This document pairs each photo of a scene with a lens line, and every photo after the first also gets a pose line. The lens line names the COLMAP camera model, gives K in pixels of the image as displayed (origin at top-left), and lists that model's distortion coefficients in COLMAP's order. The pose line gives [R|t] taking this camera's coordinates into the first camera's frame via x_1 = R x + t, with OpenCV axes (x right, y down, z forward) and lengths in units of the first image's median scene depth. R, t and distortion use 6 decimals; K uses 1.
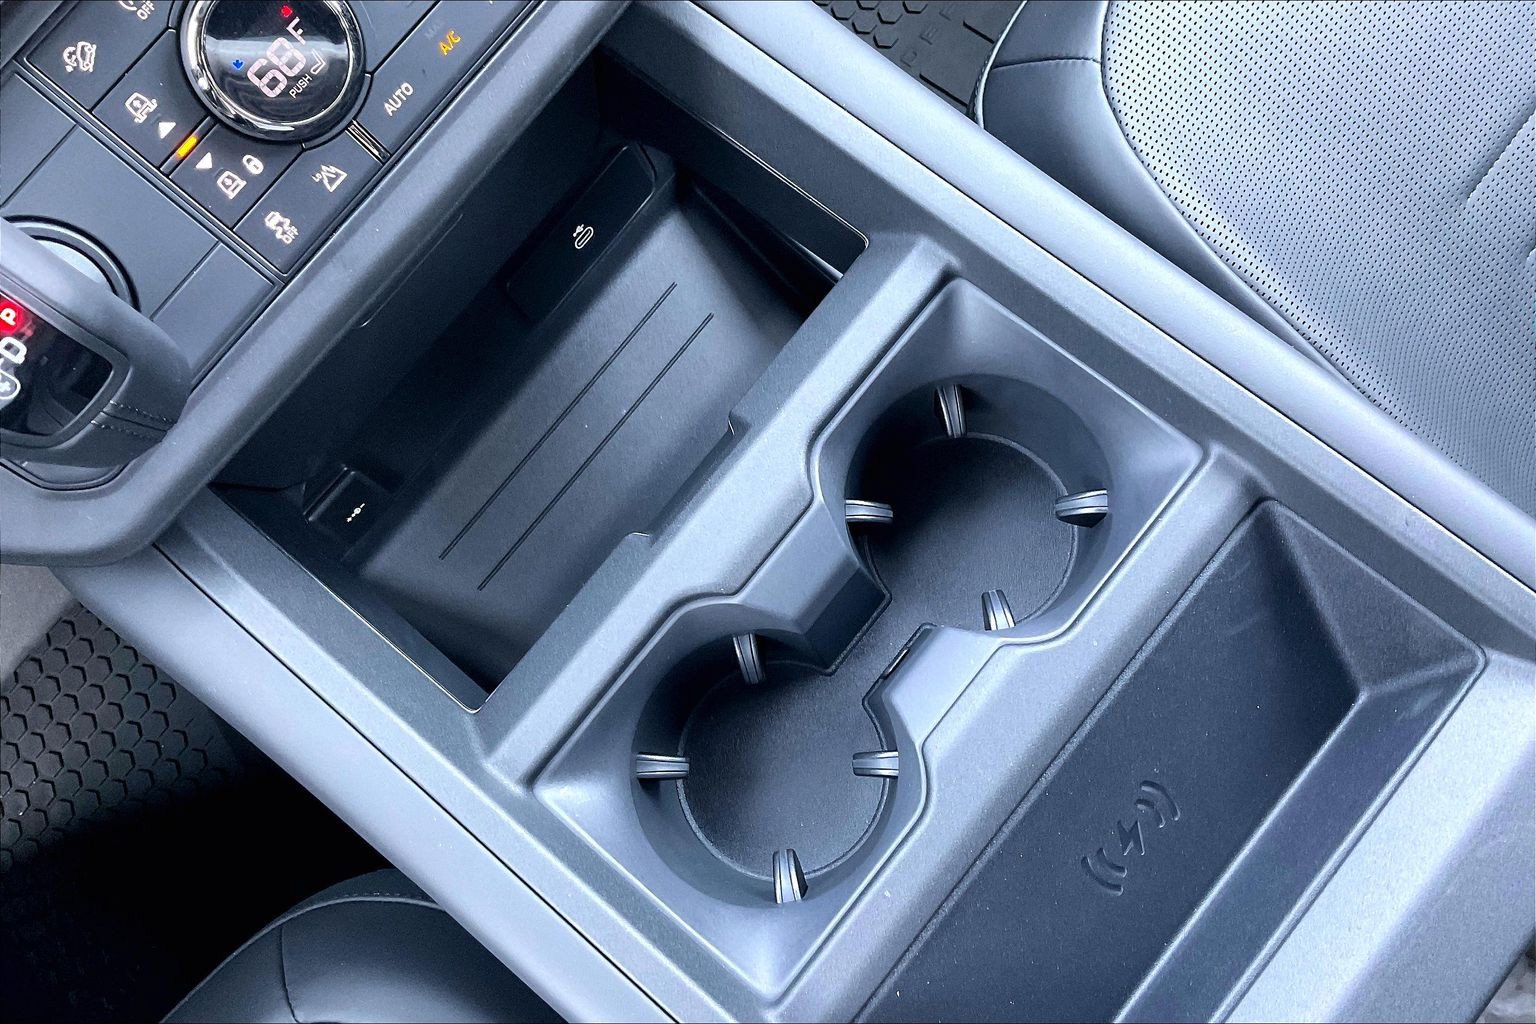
lens RADIAL K [[1280.6, 0, 768.0], [0, 1280.6, 512.0], [0, 0, 1]] dist [0.102801, -0.217021]
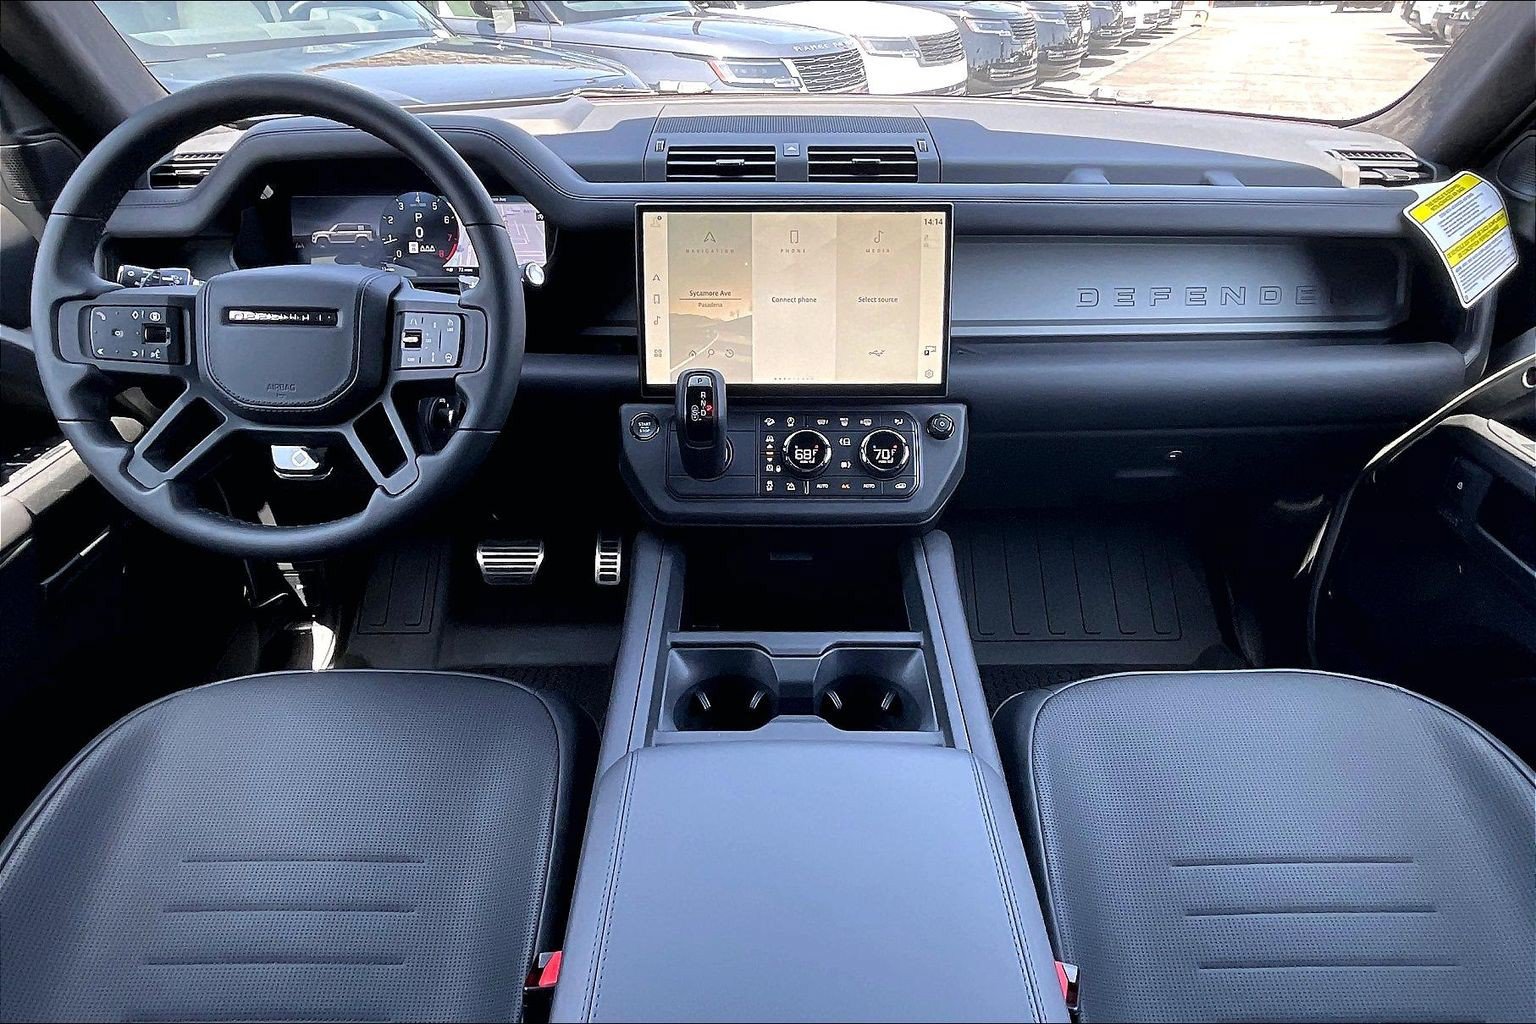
lens RADIAL K [[888.6, 0, 780.3], [0, 888.6, 493.3], [0, 0, 1]] dist [0.000122, 0.001996]
pose [[0.638502, 0.494176, -0.590004, 0.945234], [-0.764320, 0.496976, -0.410889, 0.670002], [0.090167, 0.713306, 0.695029, -0.537348]]
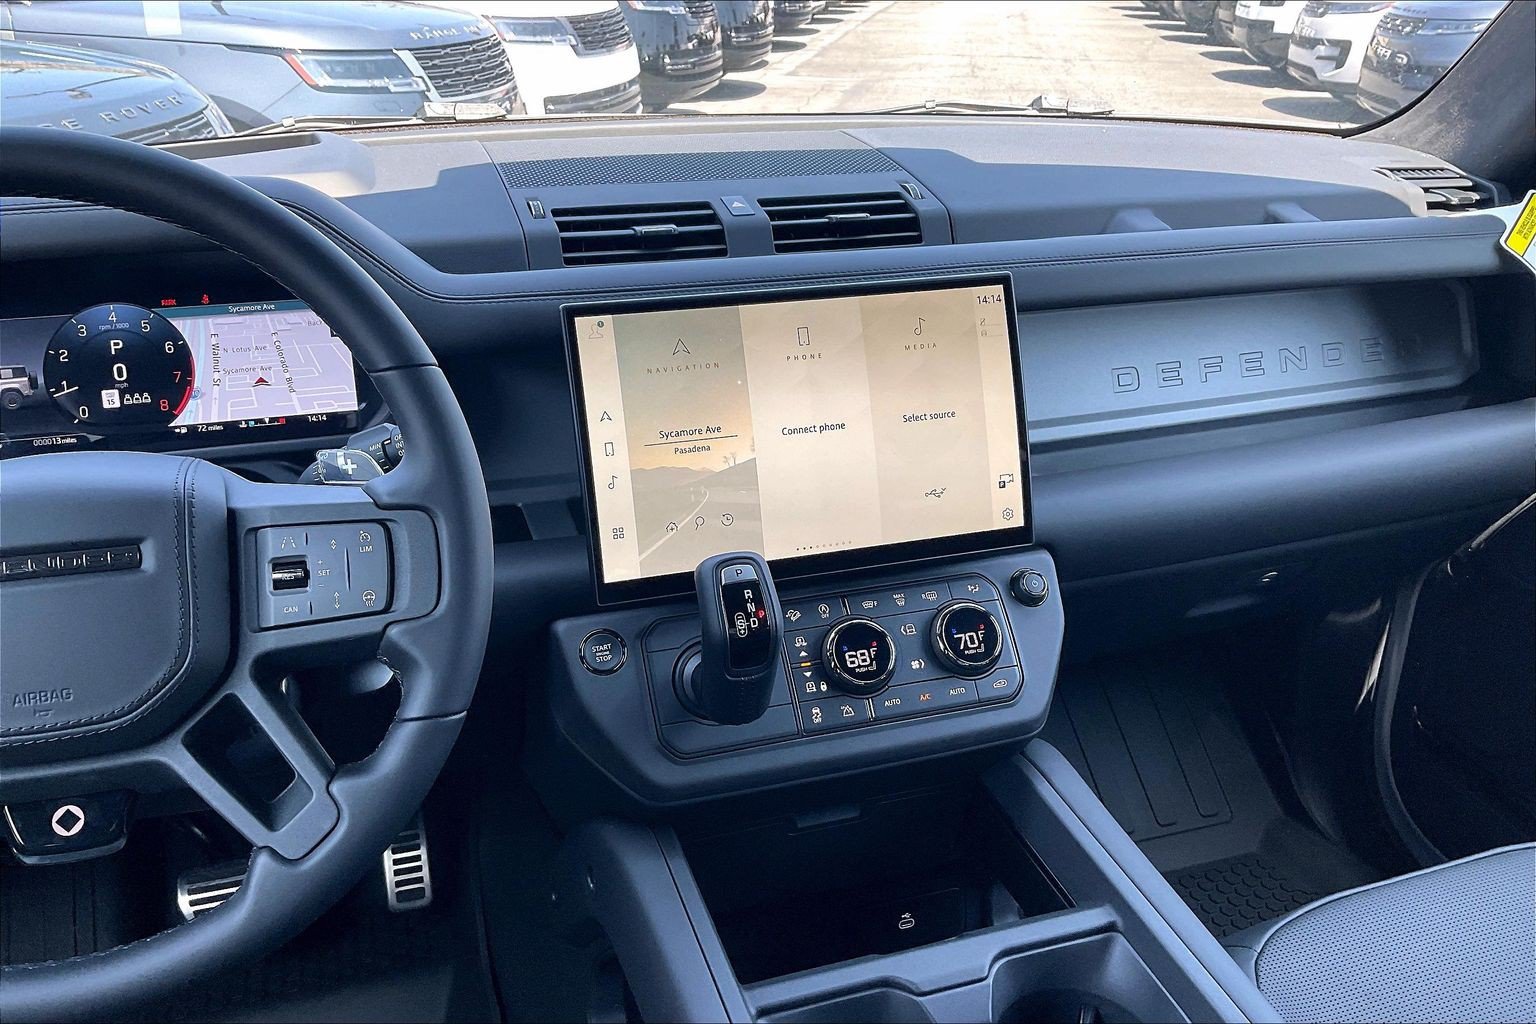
lens RADIAL K [[1280.6, 0, 768.0], [0, 1280.6, 512.0], [0, 0, 1]] dist [0.102801, -0.217021]
pose [[0.840900, 0.338598, -0.422184, 0.319834], [-0.541185, 0.529934, -0.652908, 0.976860], [0.002657, 0.777510, 0.628865, -0.561098]]
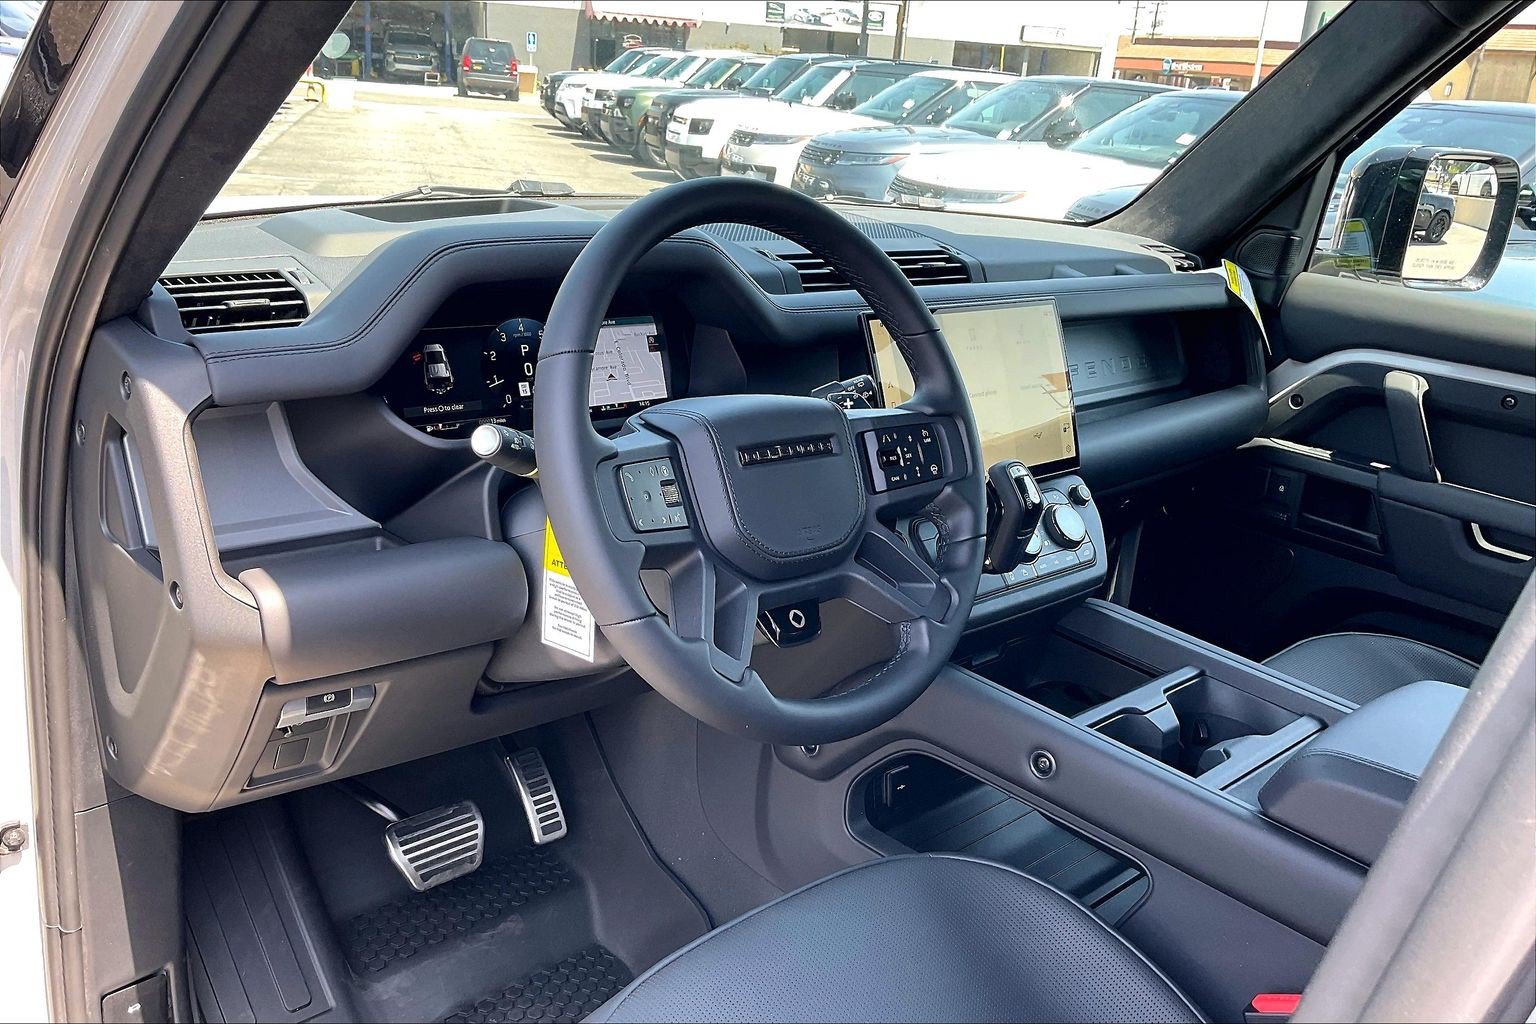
lens RADIAL K [[1268.5, 0, 768.0], [0, 1268.5, 512.0], [0, 0, 1]] dist [0.145783, -0.341809]
pose [[0.969422, 0.241103, -0.045711, -0.824429], [-0.165025, 0.502642, -0.848598, 2.427215], [-0.181623, 0.830193, 0.527060, -0.695031]]
